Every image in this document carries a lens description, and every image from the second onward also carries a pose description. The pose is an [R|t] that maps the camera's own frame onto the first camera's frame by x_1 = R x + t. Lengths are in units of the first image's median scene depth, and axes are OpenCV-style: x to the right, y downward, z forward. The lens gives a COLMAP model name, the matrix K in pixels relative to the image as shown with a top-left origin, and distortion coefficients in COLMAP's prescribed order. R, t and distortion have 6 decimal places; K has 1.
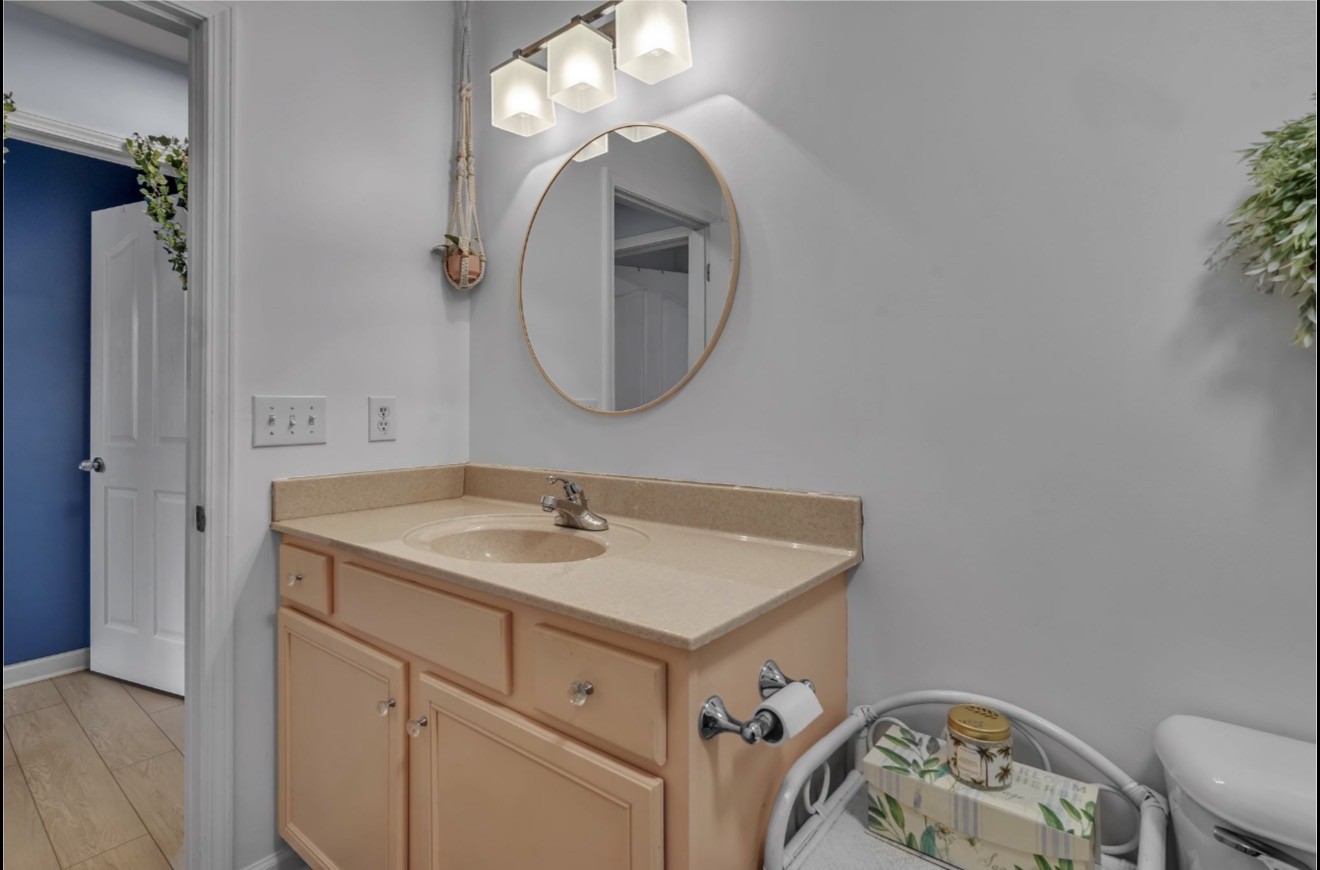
lens RADIAL K [[635.6, 0, 660.0], [0, 635.6, 435.0], [0, 0, 1]] dist [-0.000924, 0.000047]
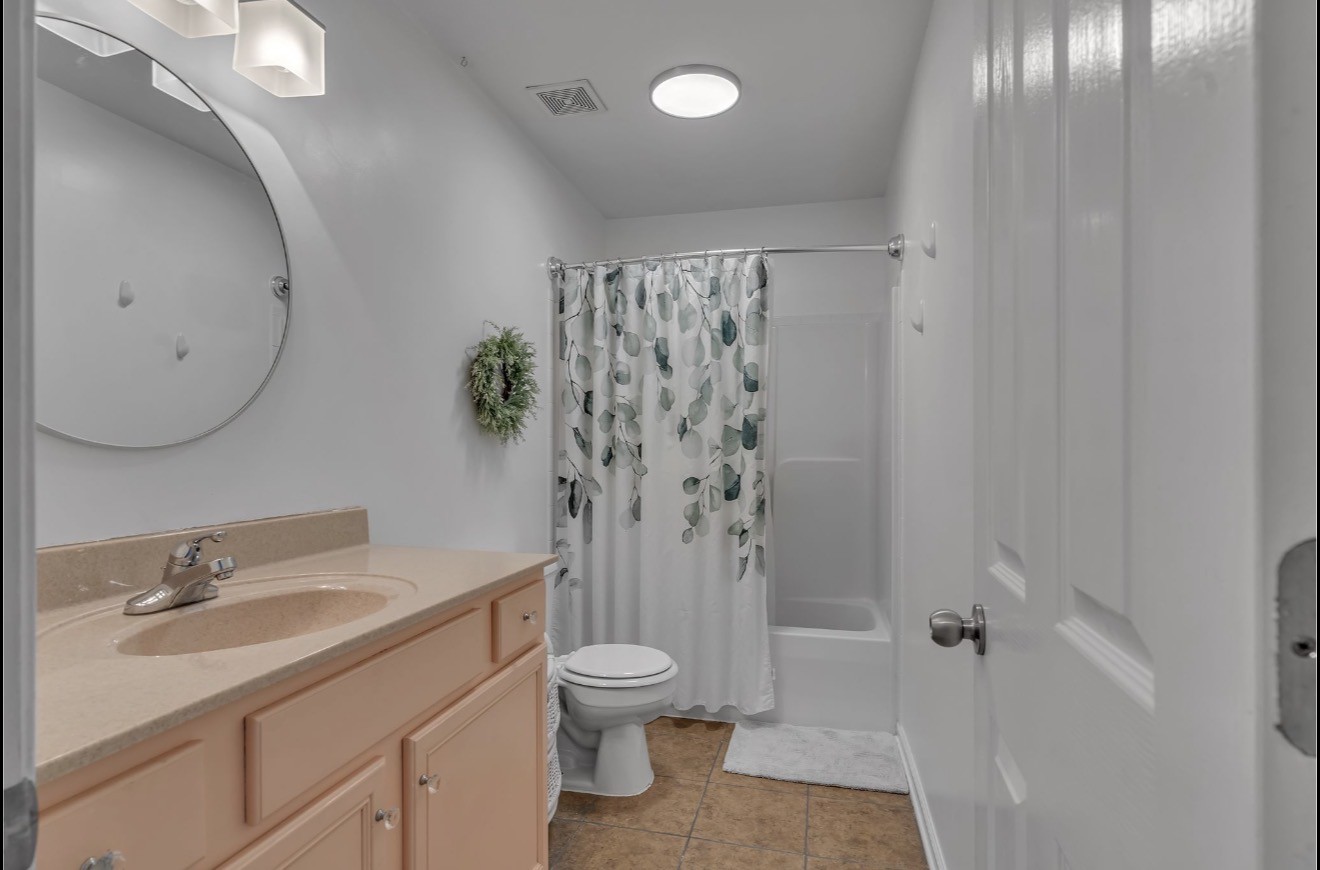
lens RADIAL K [[635.6, 0, 660.0], [0, 635.6, 435.0], [0, 0, 1]] dist [-0.000924, 0.000047]
pose [[-0.428181, 0.006364, 0.903670, -1.220589], [0.006622, 0.999970, -0.003905, -0.041370], [-0.903669, 0.004312, -0.428211, 0.971832]]
